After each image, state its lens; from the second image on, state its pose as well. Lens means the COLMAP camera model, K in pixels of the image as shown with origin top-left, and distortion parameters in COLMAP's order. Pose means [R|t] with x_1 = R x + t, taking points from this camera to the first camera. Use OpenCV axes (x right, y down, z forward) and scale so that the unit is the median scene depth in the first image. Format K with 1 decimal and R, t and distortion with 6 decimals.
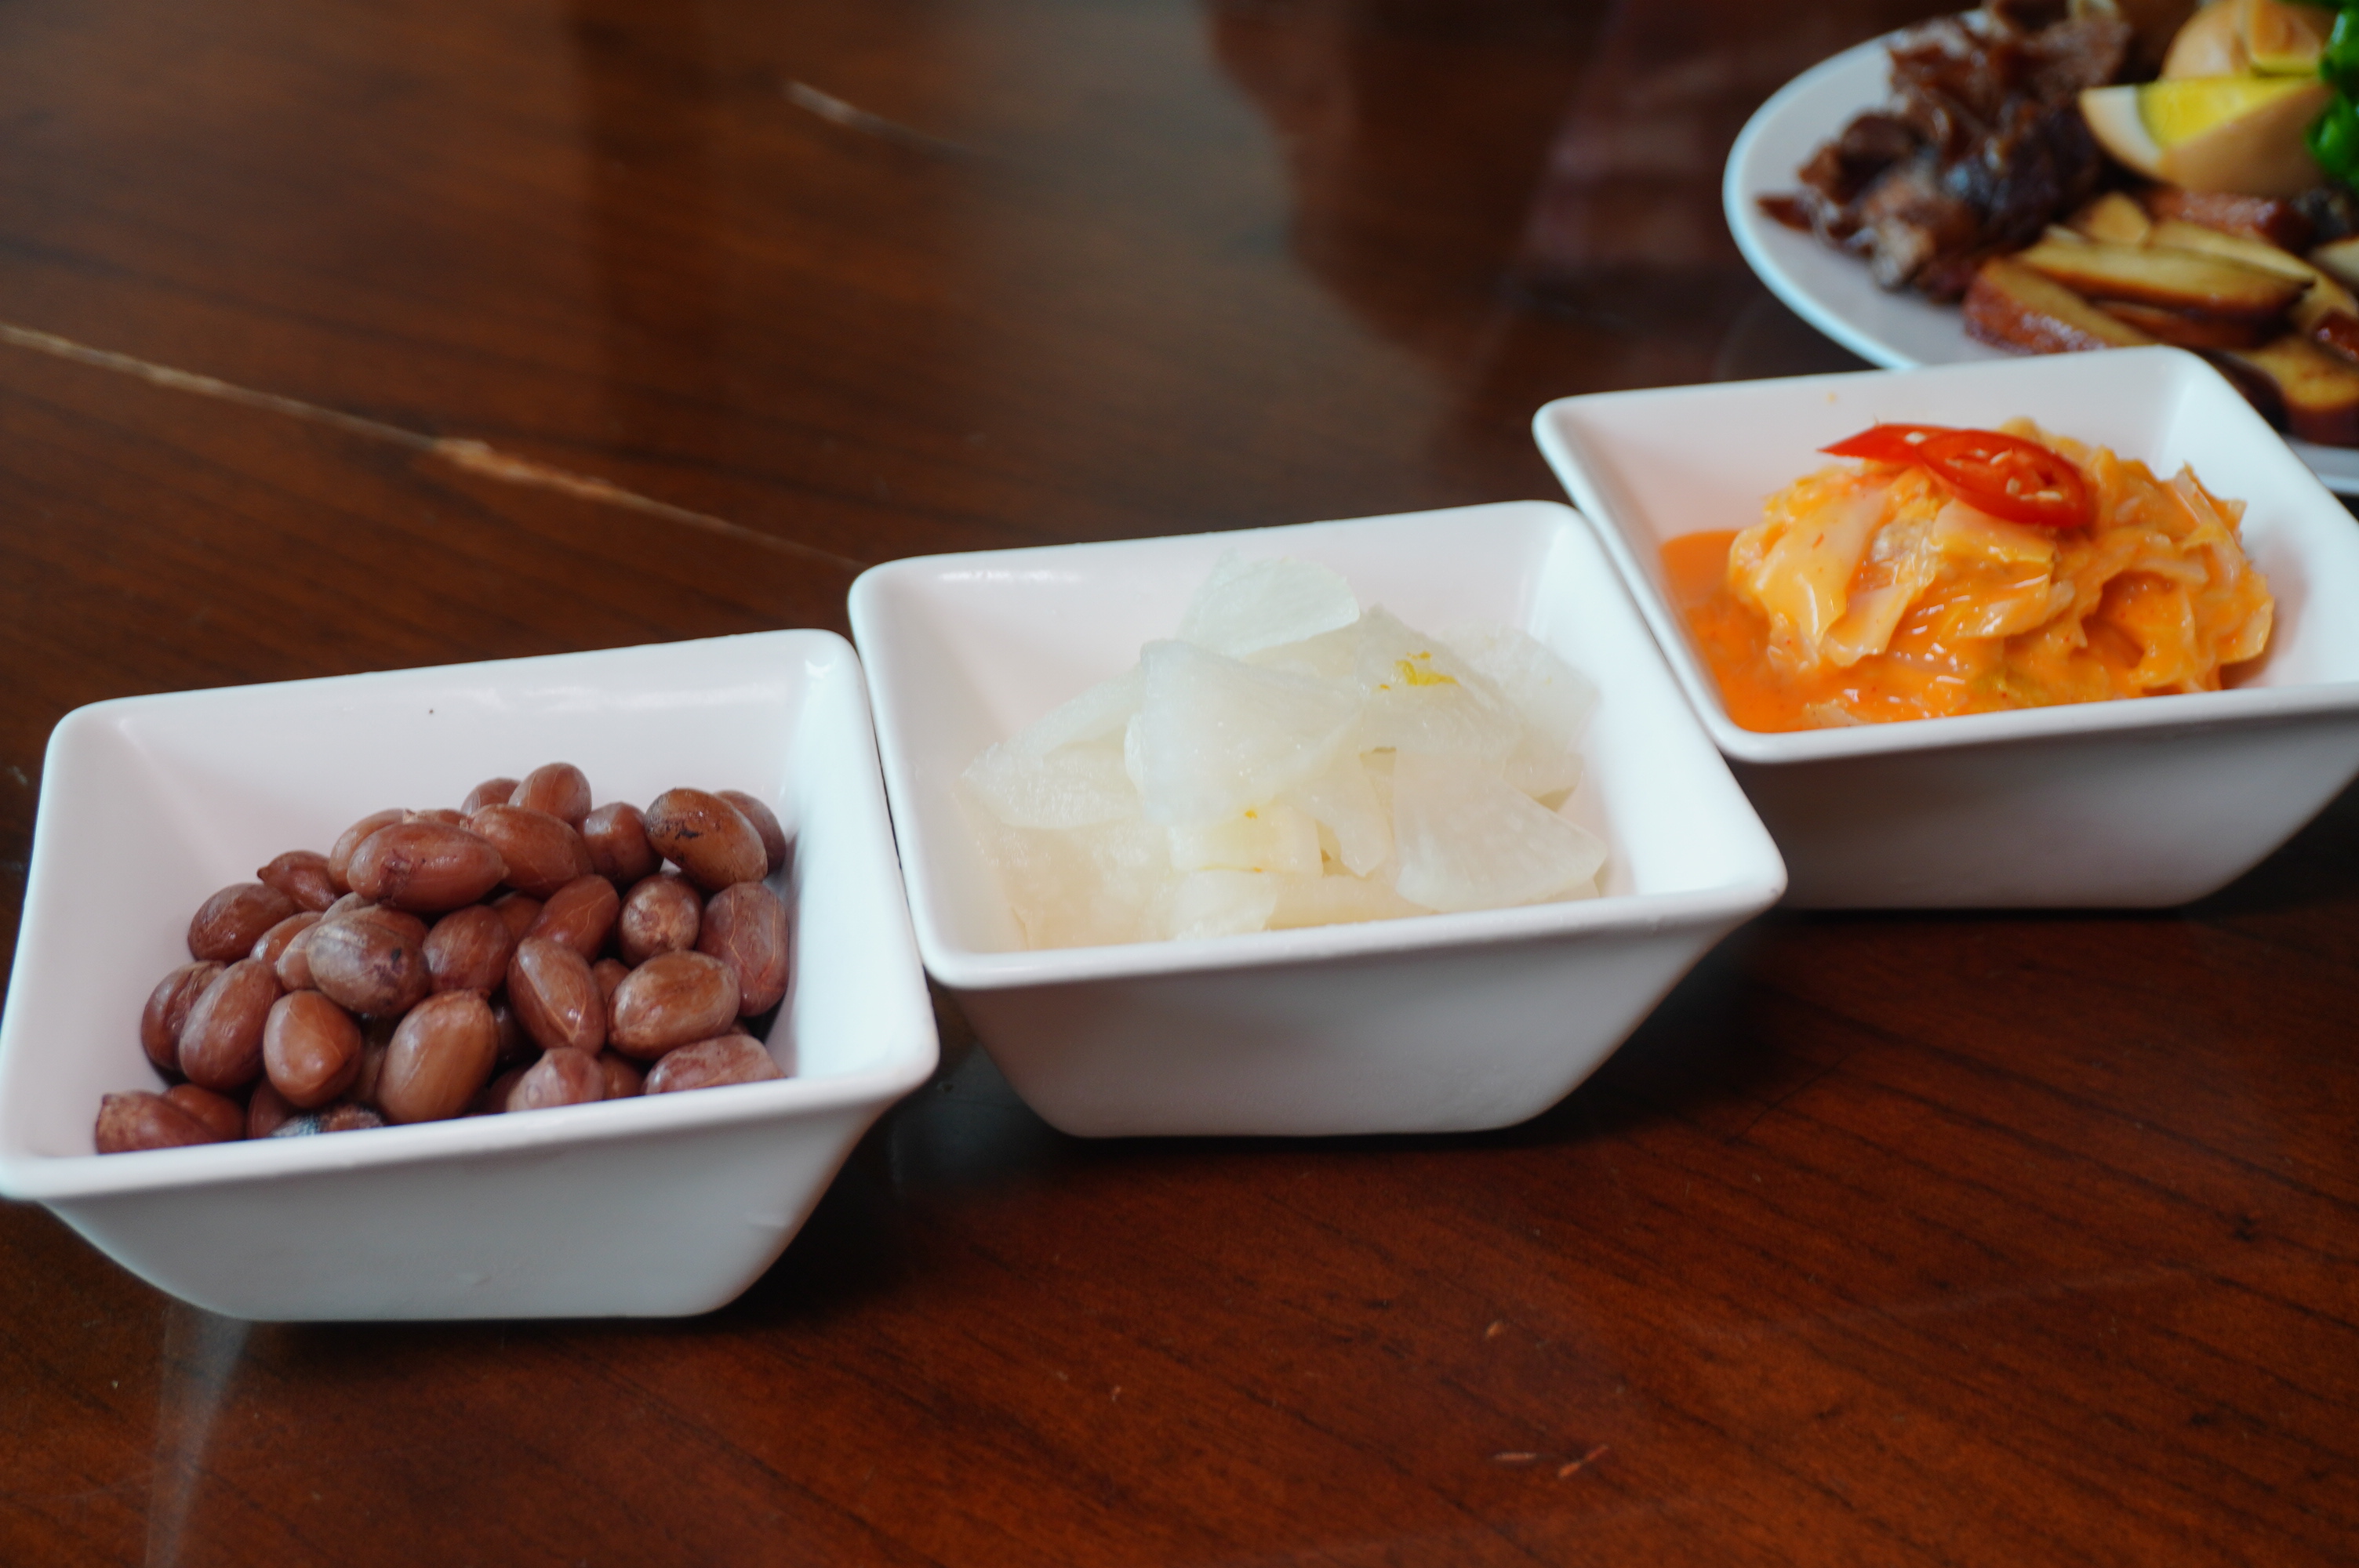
lens RADIAL K [[3695.7, 0, 1182.7], [0, 3695.7, 783.4], [0, 0, 1]] dist [-0.100257, 0.000000]
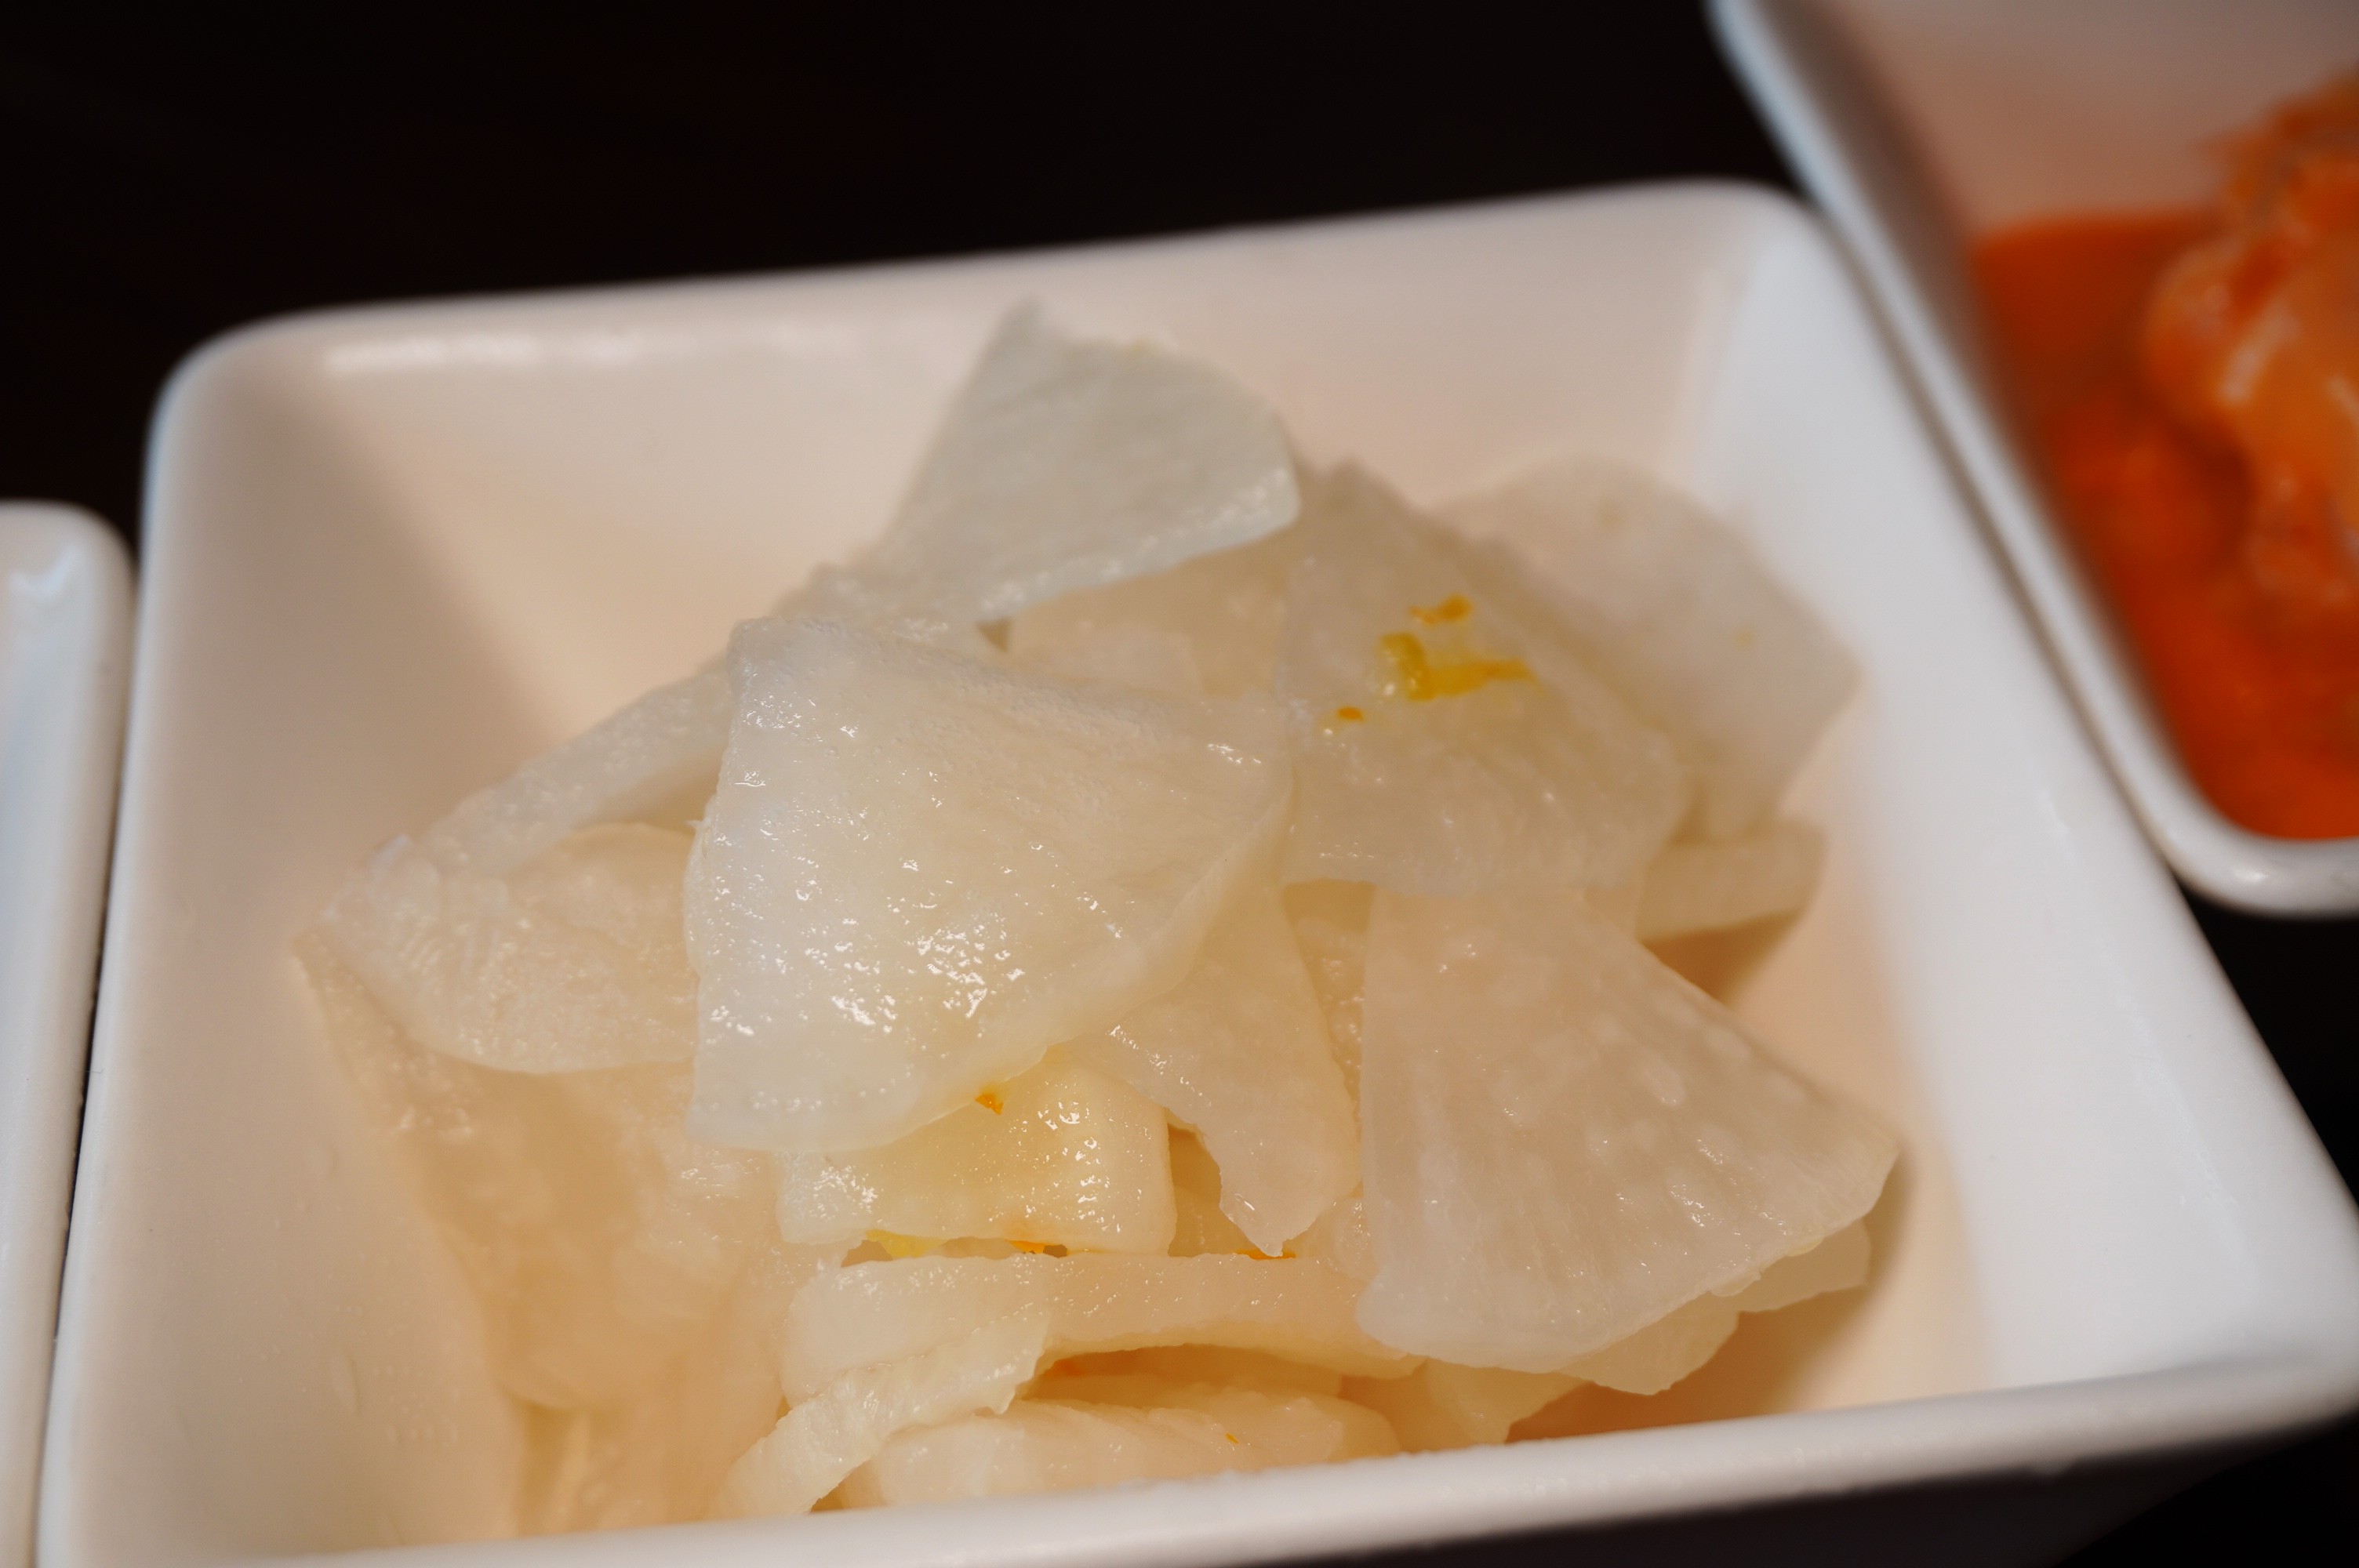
lens RADIAL K [[3695.7, 0, 1172.8], [0, 3695.7, 782.7], [0, 0, 1]] dist [-0.100257, 0.000000]
pose [[0.999472, 0.007098, -0.031708, 0.046579], [-0.001223, 0.983374, 0.181587, -0.089271], [0.032470, -0.181452, 0.982864, 0.577466]]
